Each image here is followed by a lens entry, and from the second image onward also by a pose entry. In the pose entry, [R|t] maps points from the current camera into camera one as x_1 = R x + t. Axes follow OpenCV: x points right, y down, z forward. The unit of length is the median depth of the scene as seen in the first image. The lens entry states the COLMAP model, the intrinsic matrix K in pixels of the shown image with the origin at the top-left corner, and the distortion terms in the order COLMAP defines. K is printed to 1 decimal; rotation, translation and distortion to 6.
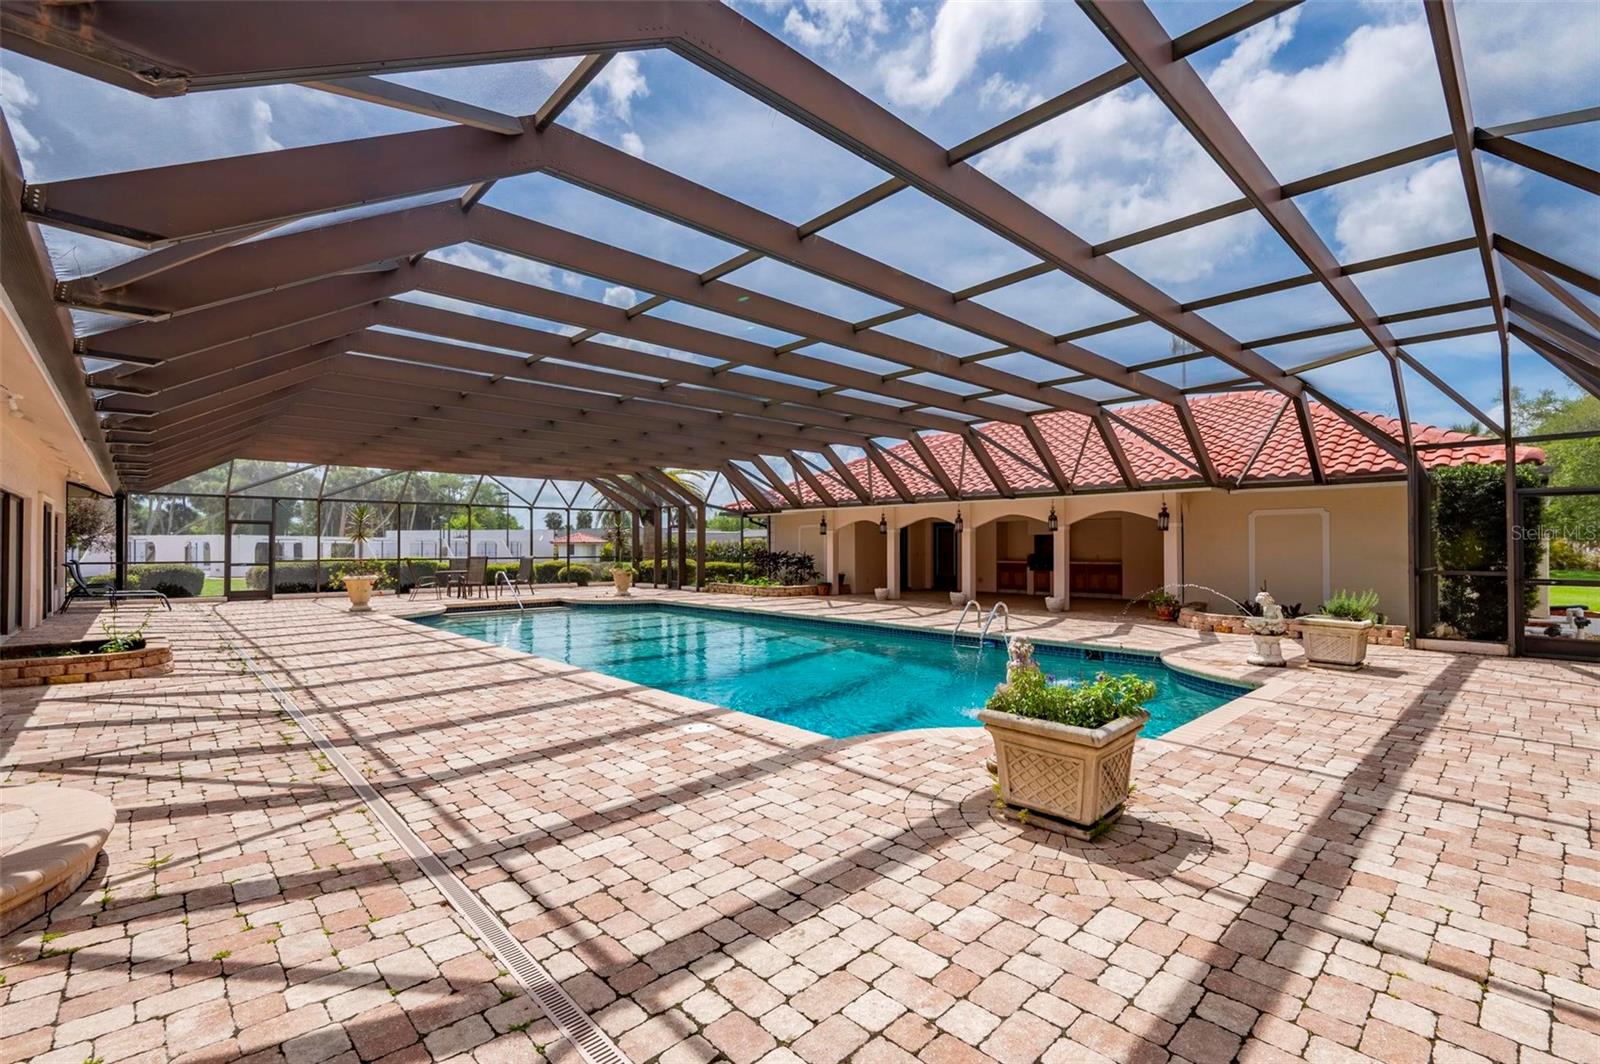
lens RADIAL K [[698.2, 0, 800.7], [0, 698.2, 554.3], [0, 0, 1]] dist [0.001326, -0.000024]
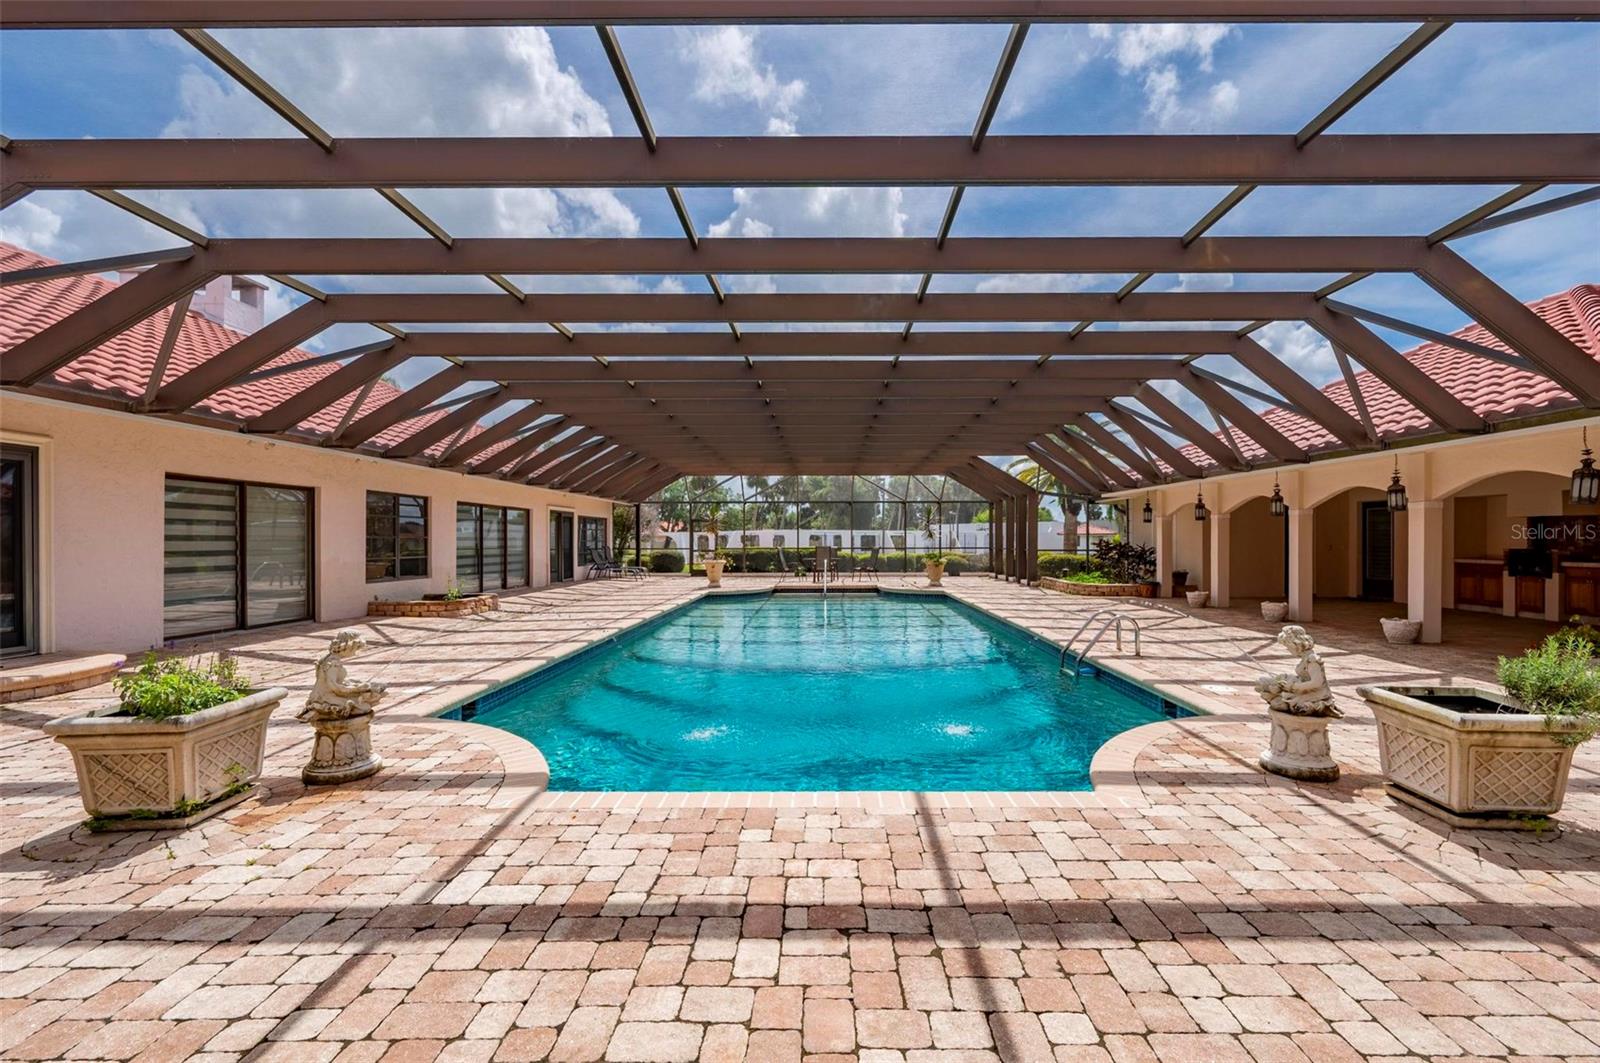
lens RADIAL K [[678.3, 0, 820.4], [0, 678.3, 535.7], [0, 0, 1]] dist [-0.000474, -0.000152]
pose [[0.726636, -0.003753, -0.687012, 0.455844], [-0.006273, 0.999907, -0.012097, -0.001269], [0.686994, 0.013099, 0.726545, 0.250411]]
